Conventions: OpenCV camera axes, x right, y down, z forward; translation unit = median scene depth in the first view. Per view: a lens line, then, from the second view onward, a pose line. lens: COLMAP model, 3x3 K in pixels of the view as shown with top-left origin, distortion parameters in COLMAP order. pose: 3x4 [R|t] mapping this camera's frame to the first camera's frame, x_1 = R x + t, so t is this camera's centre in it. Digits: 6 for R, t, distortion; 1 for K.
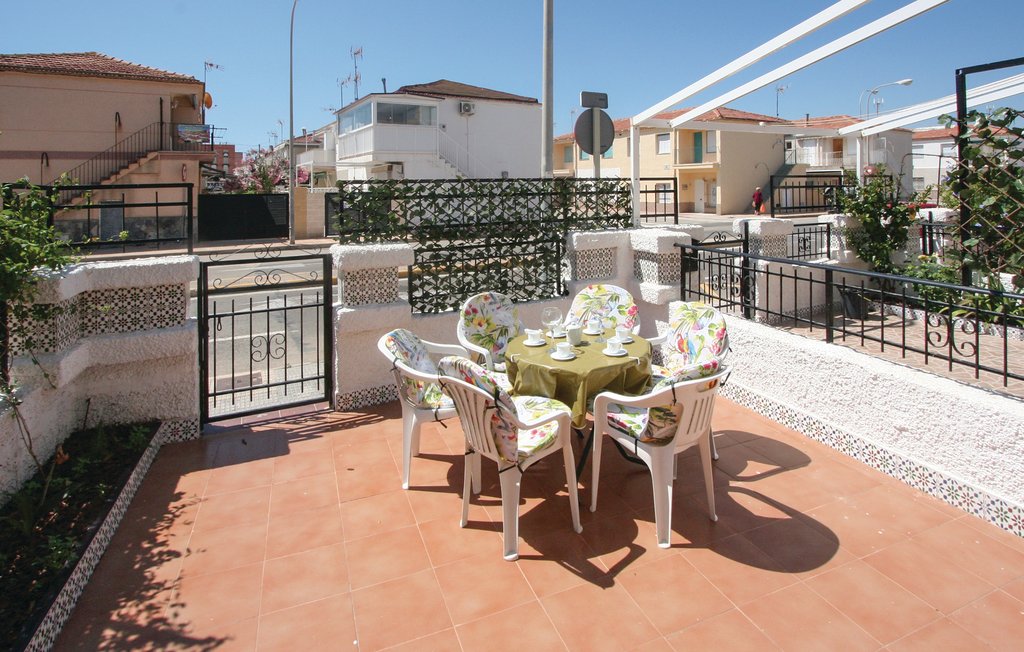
lens RADIAL K [[514.0, 0, 512.0], [0, 514.0, 326.0], [0, 0, 1]] dist [-0.000545, -0.000161]
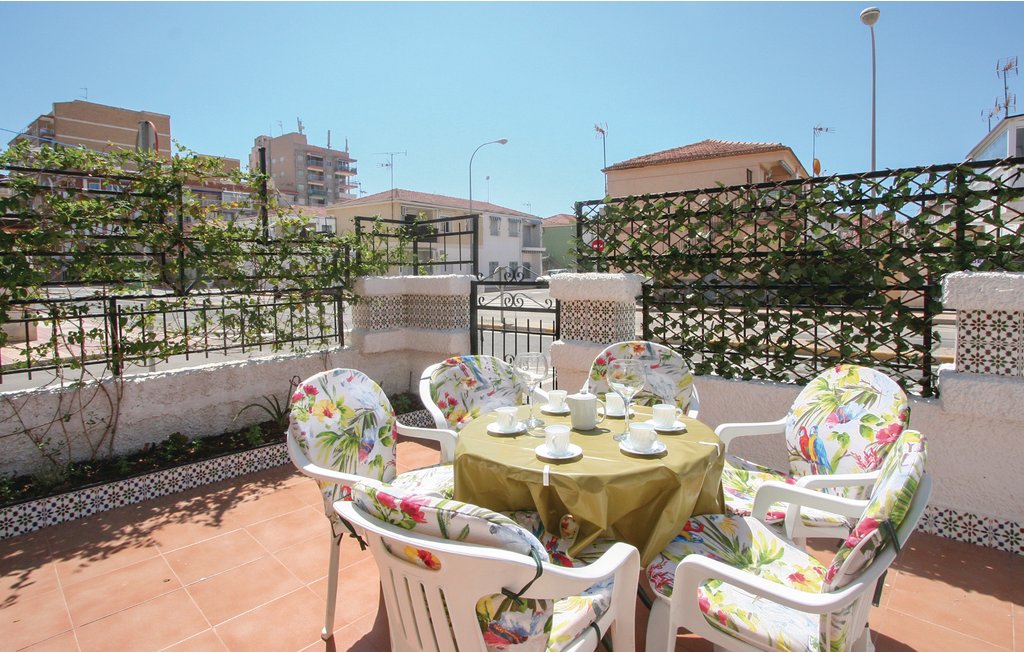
lens RADIAL K [[513.0, 0, 513.5], [0, 513.0, 358.9], [0, 0, 1]] dist [-0.000518, 0.000119]
pose [[0.423938, 0.164539, -0.890620, 0.434868], [-0.232873, 0.970101, 0.068374, -0.042511], [0.875241, 0.178415, 0.449579, 0.482938]]
